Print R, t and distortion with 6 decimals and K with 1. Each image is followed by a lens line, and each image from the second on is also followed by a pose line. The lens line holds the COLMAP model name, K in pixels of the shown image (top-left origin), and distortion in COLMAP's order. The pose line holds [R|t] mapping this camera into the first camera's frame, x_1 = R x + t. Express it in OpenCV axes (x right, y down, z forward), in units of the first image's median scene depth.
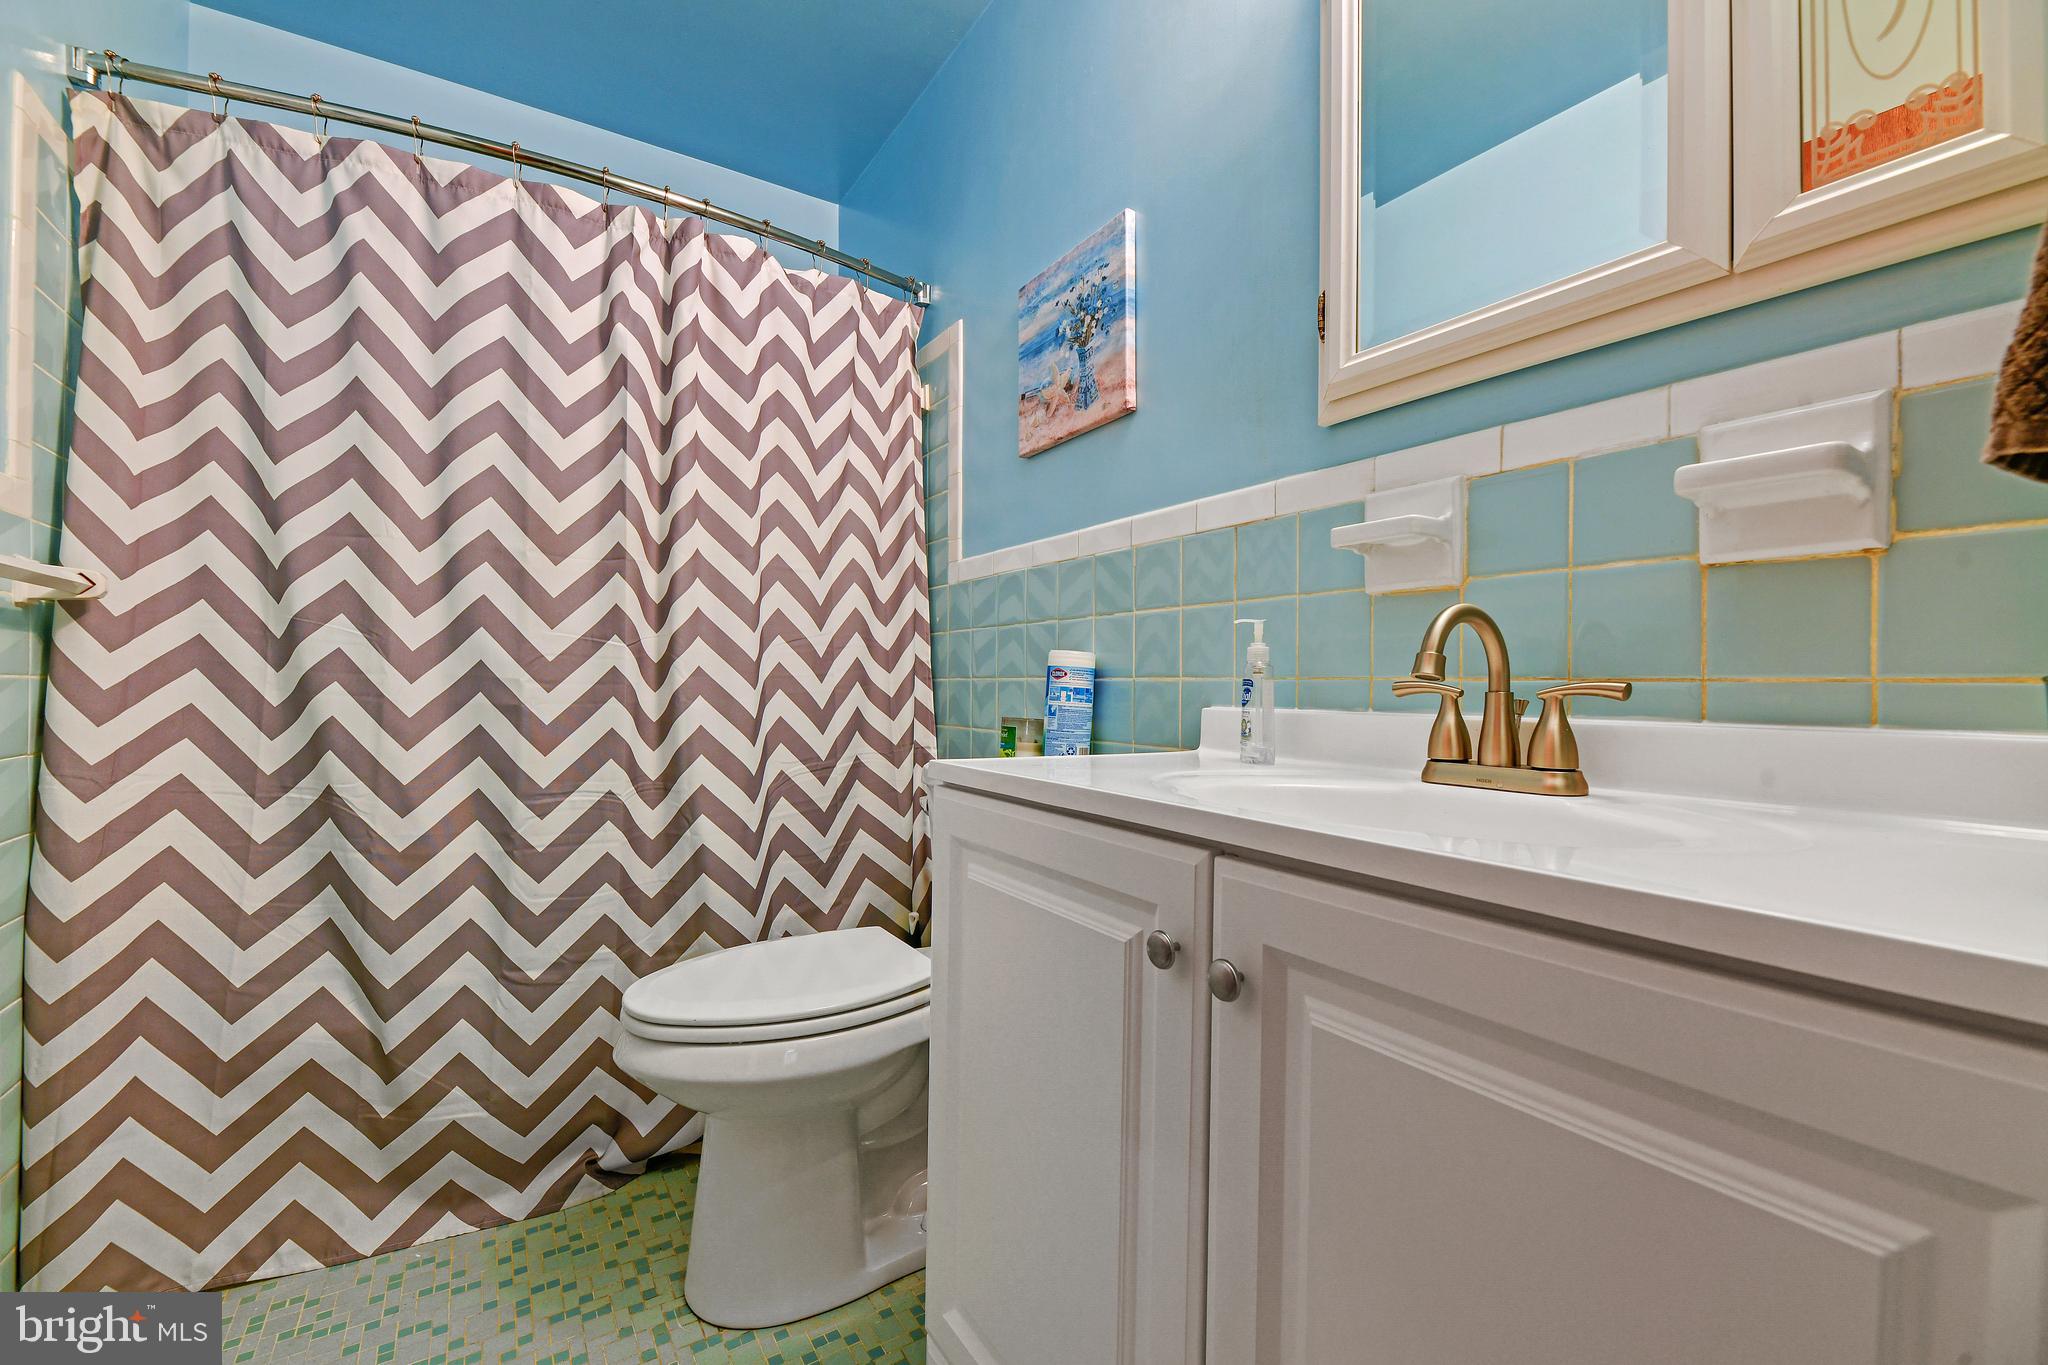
lens RADIAL K [[843.3, 0, 1023.5], [0, 843.3, 681.2], [0, 0, 1]] dist [-0.001507, -0.002969]
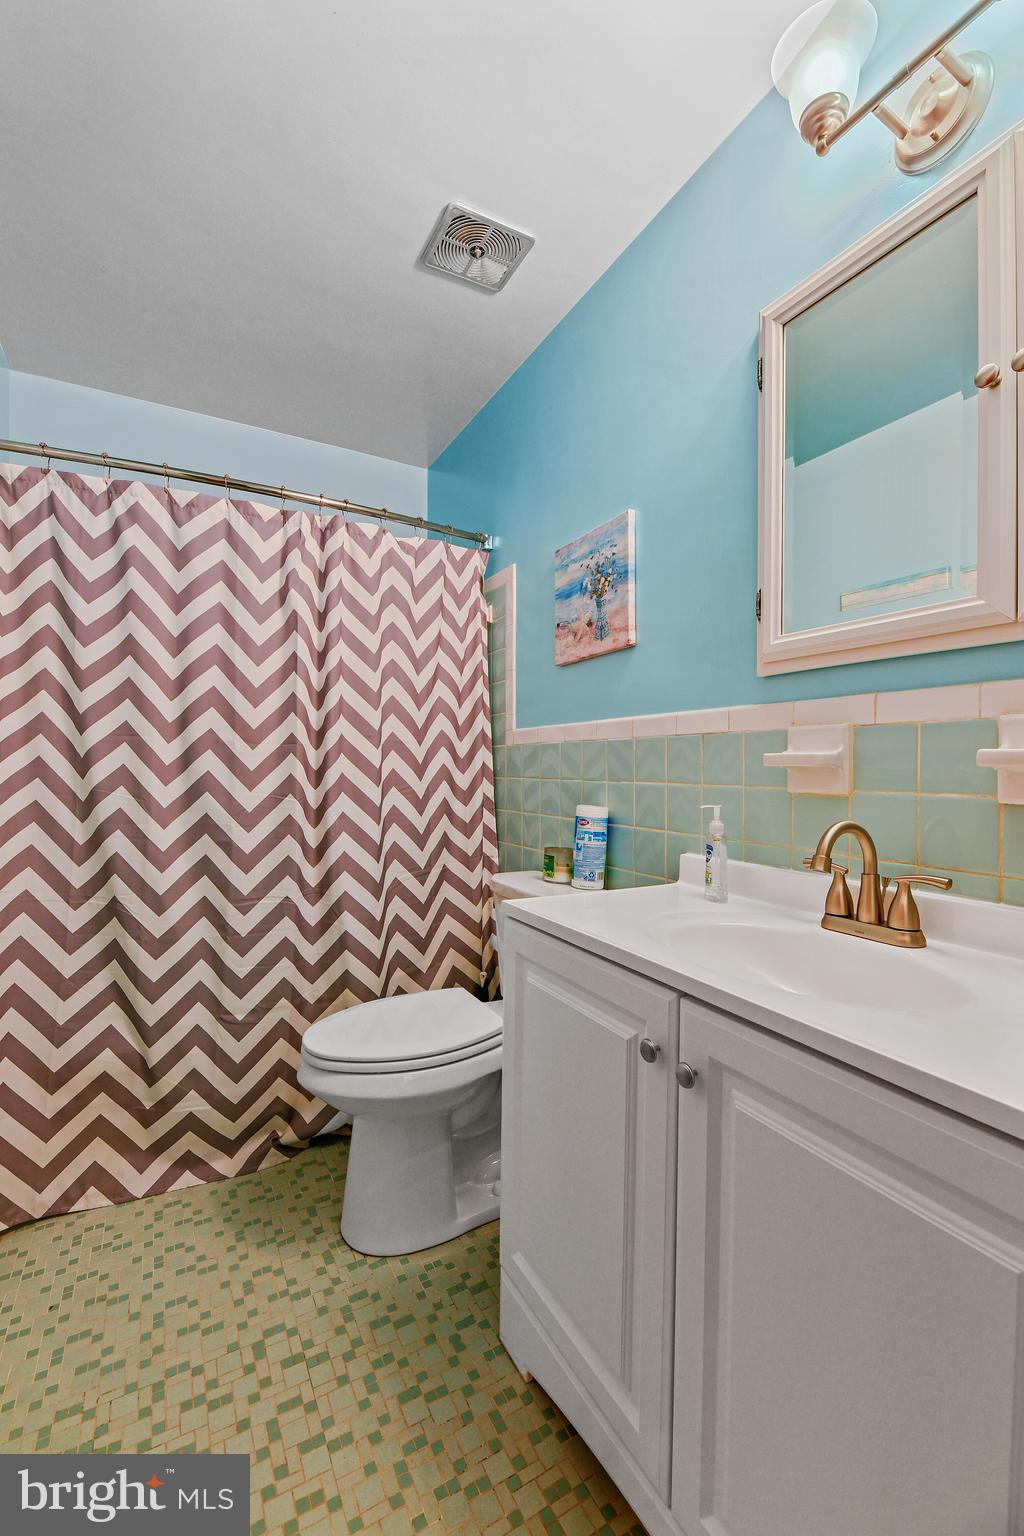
lens RADIAL K [[632.5, 0, 515.3], [0, 632.5, 765.3], [0, 0, 1]] dist [-0.001507, -0.002969]
pose [[0.998152, -0.001928, -0.060729, -0.010760], [0.002028, 0.999997, 0.001592, -0.118744], [0.060726, -0.001712, 0.998153, -0.125289]]
